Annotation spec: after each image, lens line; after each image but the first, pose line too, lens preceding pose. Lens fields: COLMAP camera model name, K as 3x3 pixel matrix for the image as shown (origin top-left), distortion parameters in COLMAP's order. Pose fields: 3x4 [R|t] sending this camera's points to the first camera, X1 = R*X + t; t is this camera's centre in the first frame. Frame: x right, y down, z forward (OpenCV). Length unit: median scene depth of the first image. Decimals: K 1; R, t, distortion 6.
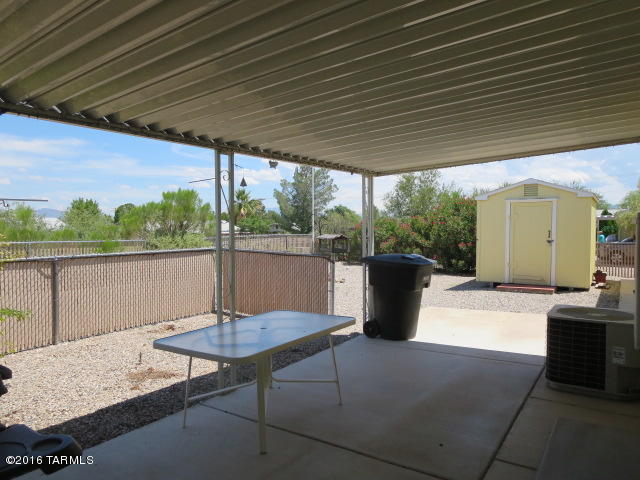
lens RADIAL K [[451.0, 0, 322.0], [0, 451.0, 239.0], [0, 0, 1]] dist [-0.032206, 0.008089]
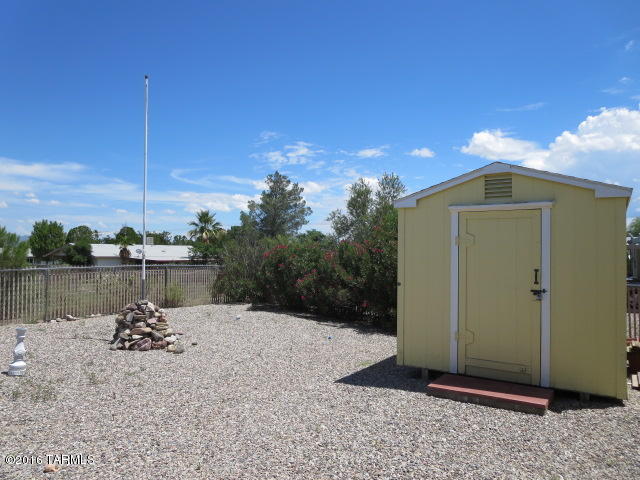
lens RADIAL K [[451.0, 0, 318.4], [0, 451.0, 238.2], [0, 0, 1]] dist [-0.032206, 0.008089]
pose [[0.999923, 0.010032, -0.007266, 0.094725], [-0.010456, 0.998086, -0.060959, -0.006852], [0.006640, 0.061030, 0.998114, 0.176794]]
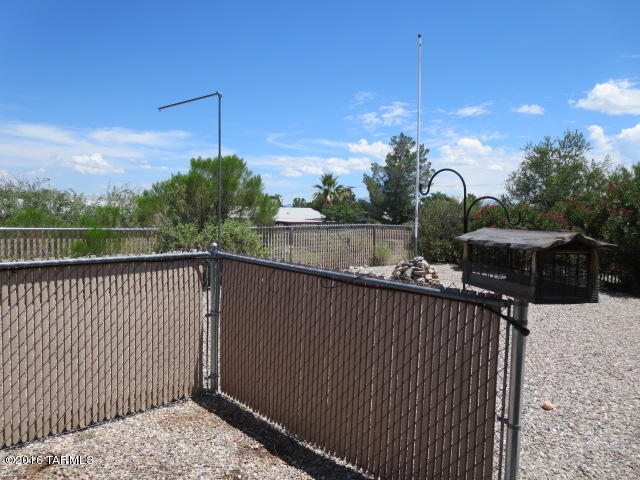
lens RADIAL K [[451.0, 0, 321.1], [0, 451.0, 241.3], [0, 0, 1]] dist [-0.032206, 0.008089]
pose [[0.979497, 0.028873, -0.199380, -0.010304], [-0.023309, 0.999272, 0.030199, -0.002095], [0.200107, -0.024932, 0.979457, 0.159963]]
